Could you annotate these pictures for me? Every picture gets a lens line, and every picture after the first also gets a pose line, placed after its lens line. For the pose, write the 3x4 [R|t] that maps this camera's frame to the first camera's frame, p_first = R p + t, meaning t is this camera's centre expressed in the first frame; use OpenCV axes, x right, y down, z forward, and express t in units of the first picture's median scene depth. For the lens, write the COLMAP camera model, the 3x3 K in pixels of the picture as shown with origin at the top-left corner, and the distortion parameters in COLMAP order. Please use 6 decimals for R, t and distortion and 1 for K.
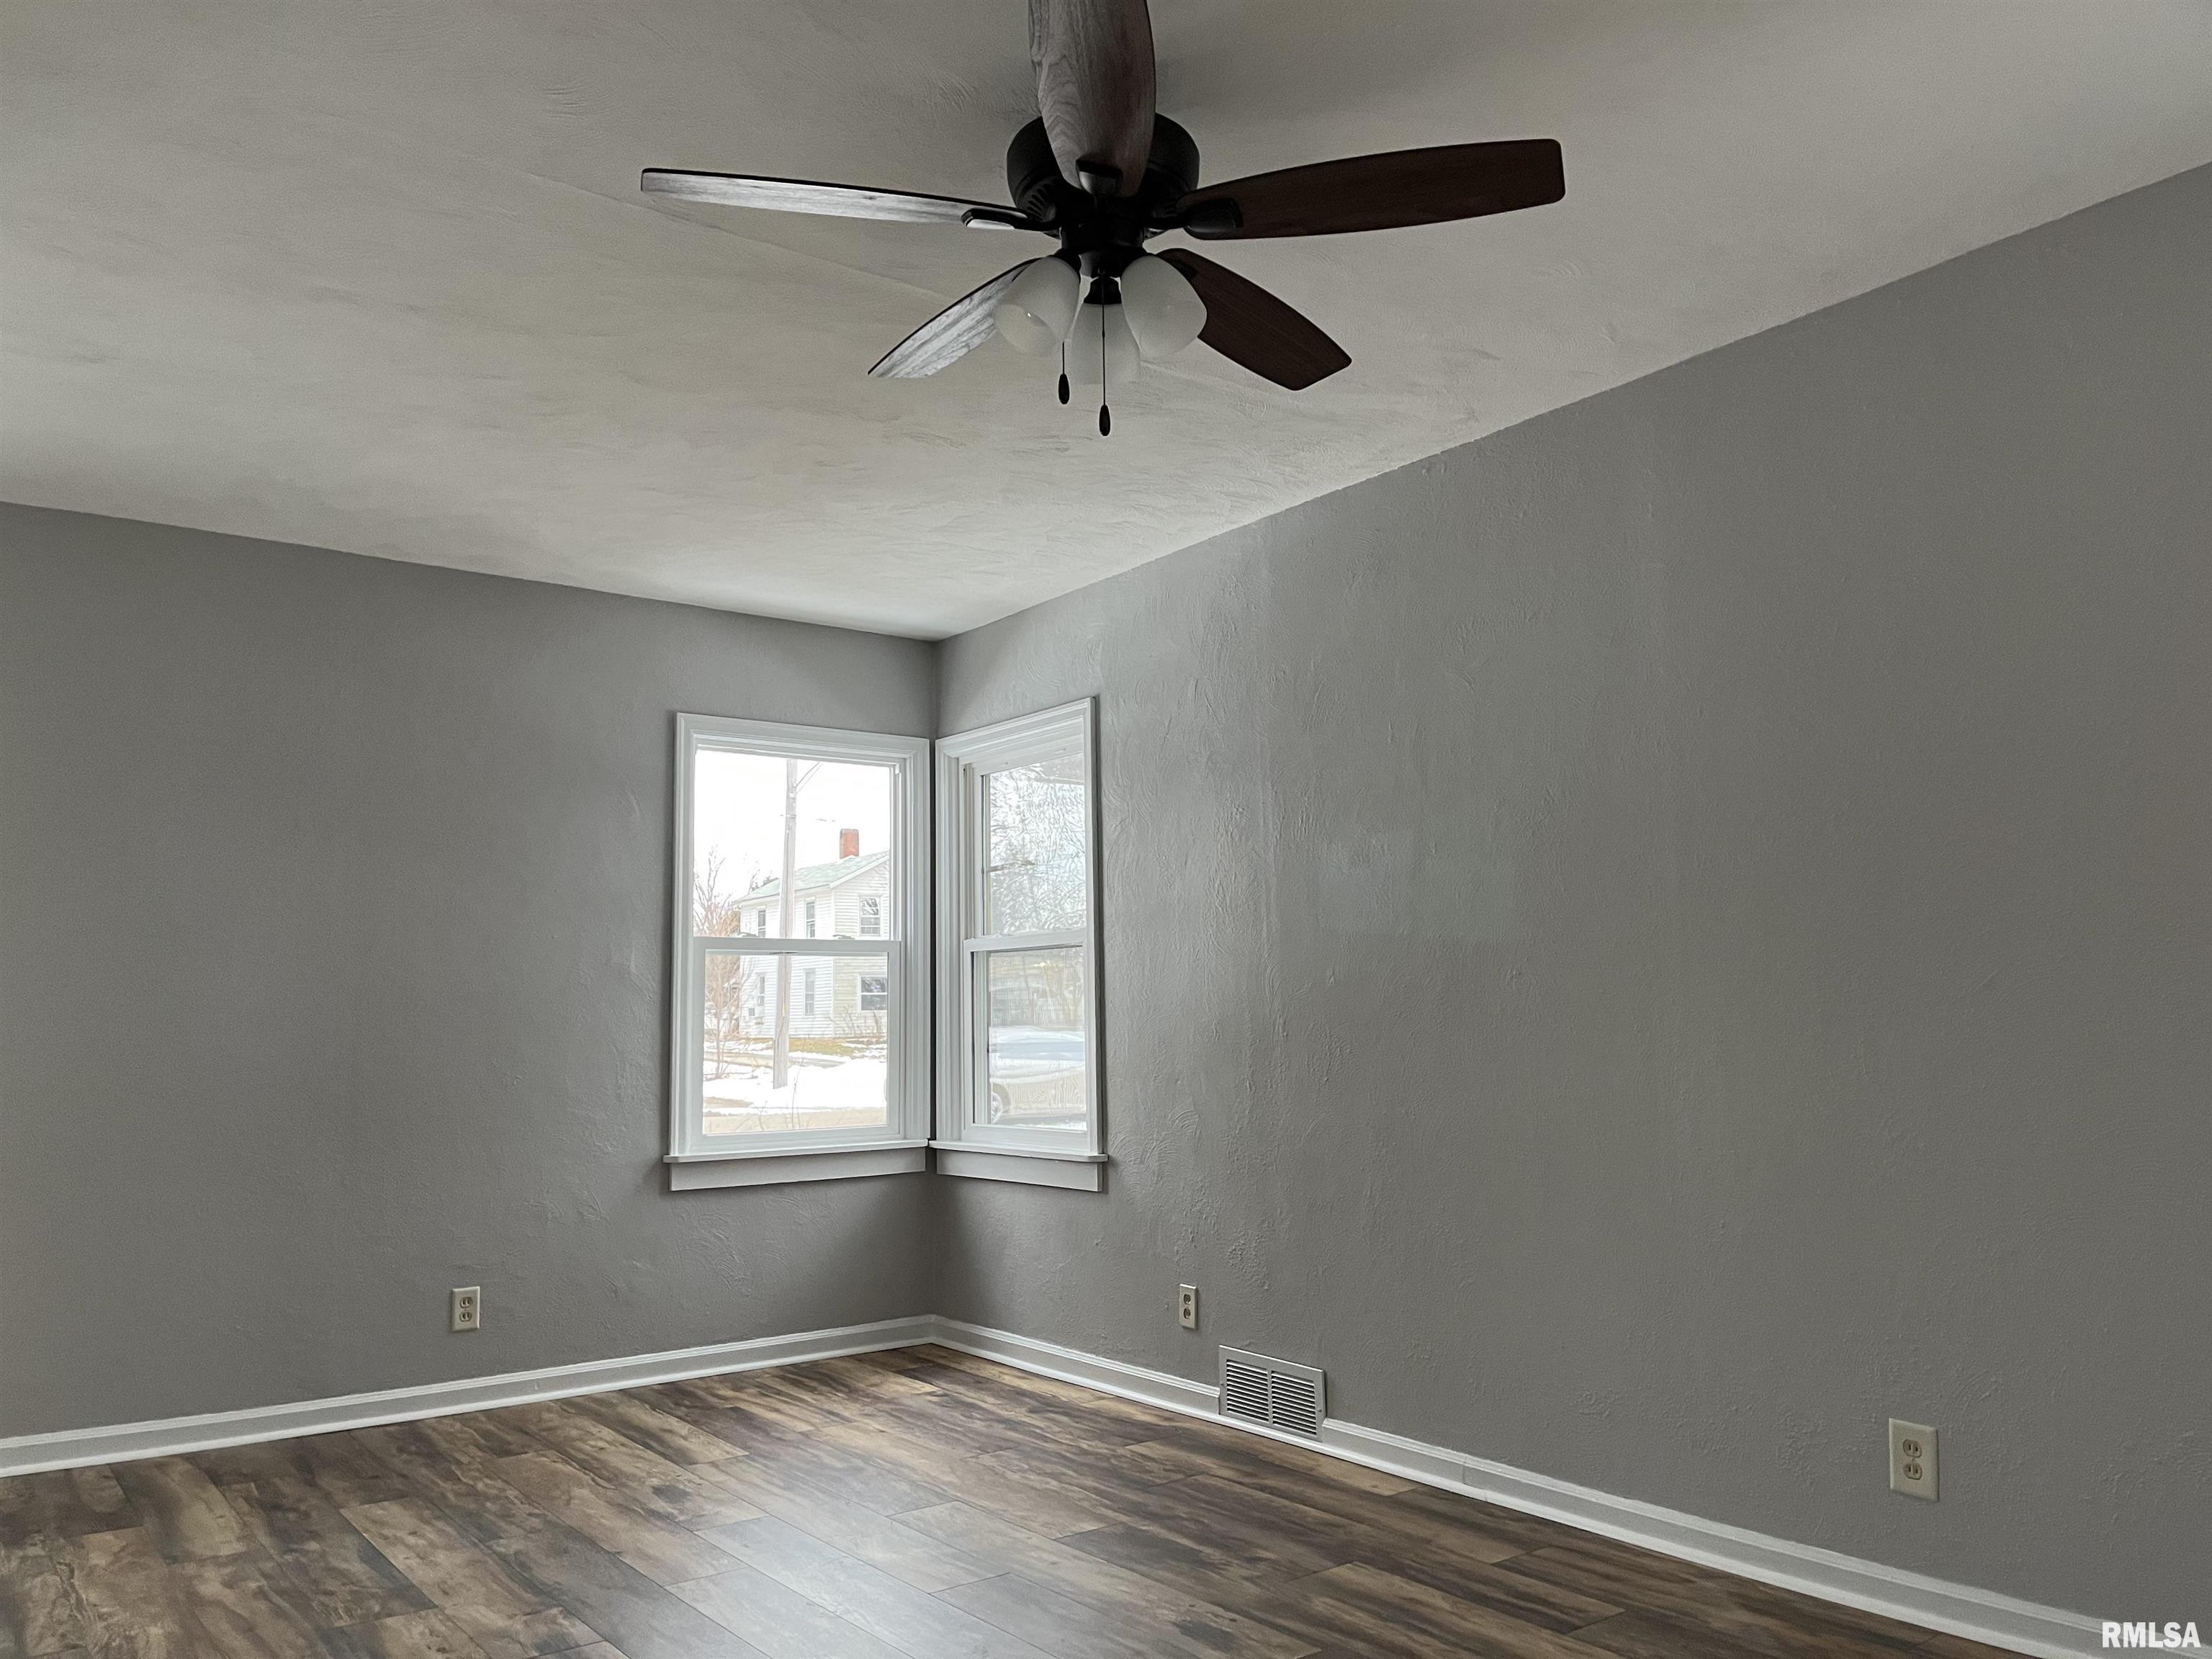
lens RADIAL K [[1667.5, 0, 1106.0], [0, 1667.5, 829.5], [0, 0, 1]] dist [0.071290, -0.092729]
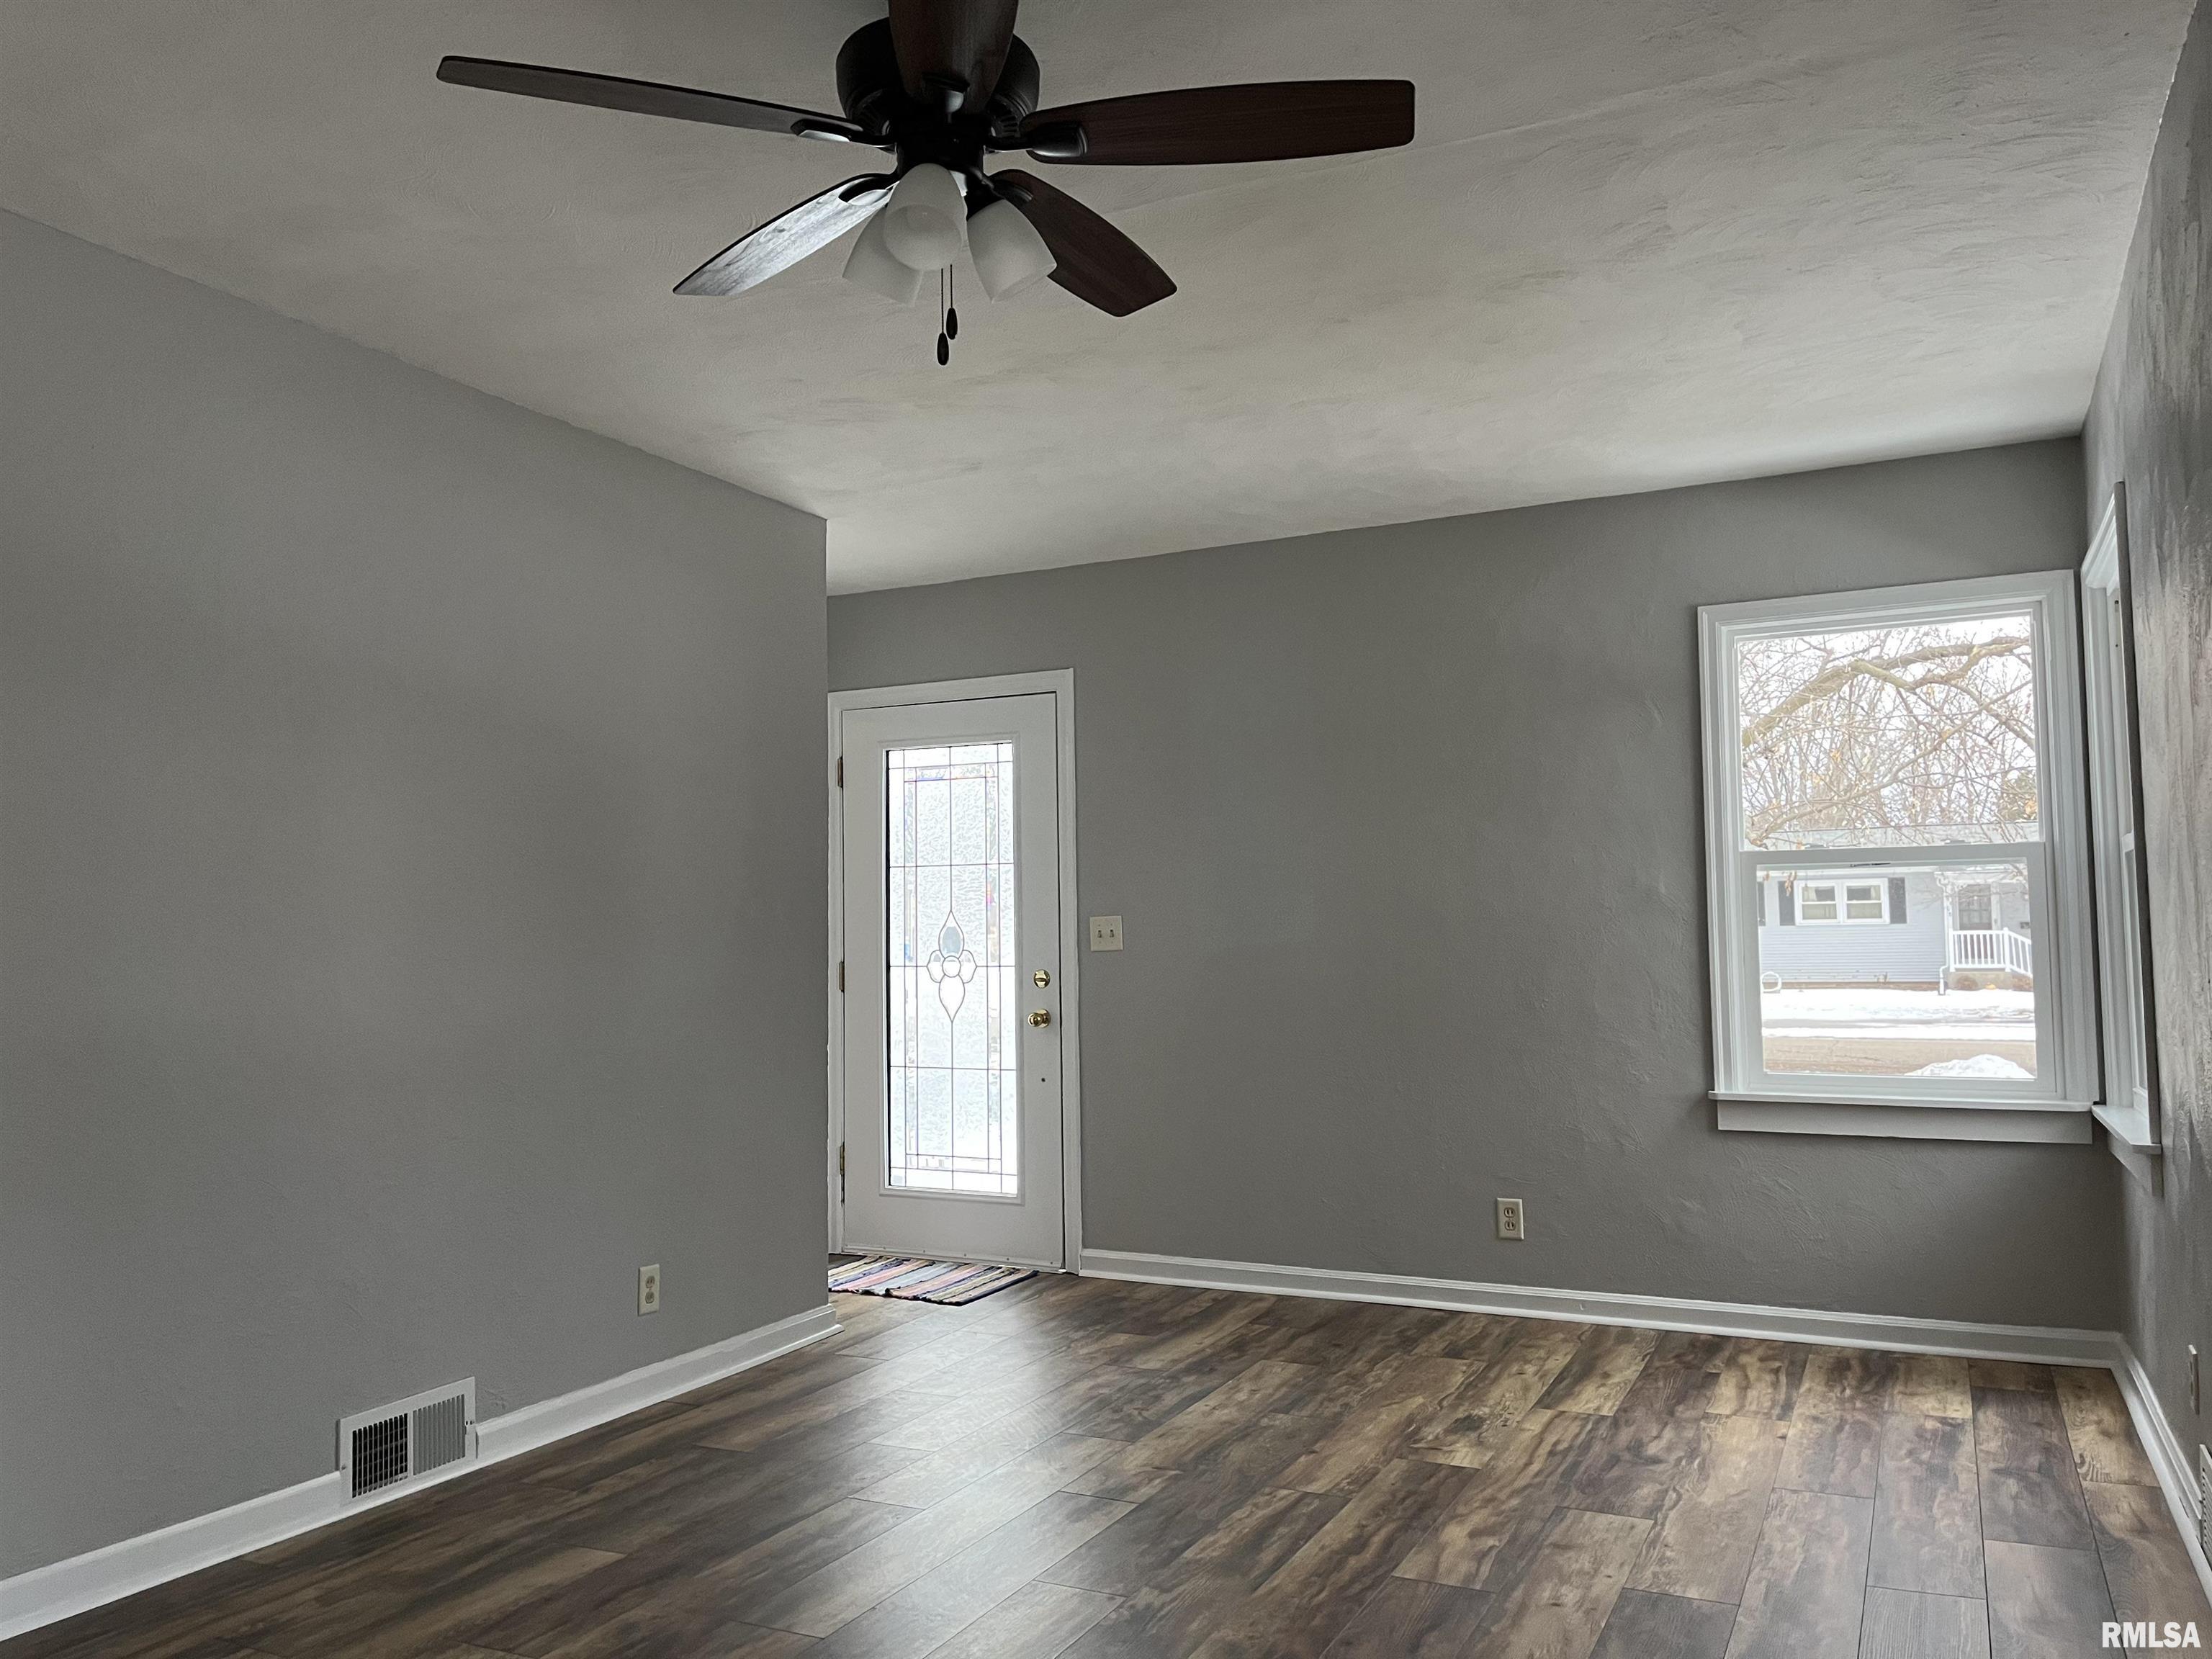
lens RADIAL K [[1660.9, 0, 1119.1], [0, 1660.9, 838.2], [0, 0, 1]] dist [0.071839, -0.097582]
pose [[0.452567, -0.047125, -0.890484, 0.409958], [0.113367, 0.993540, 0.005038, 0.014610], [0.884495, -0.103231, 0.454986, 0.305601]]
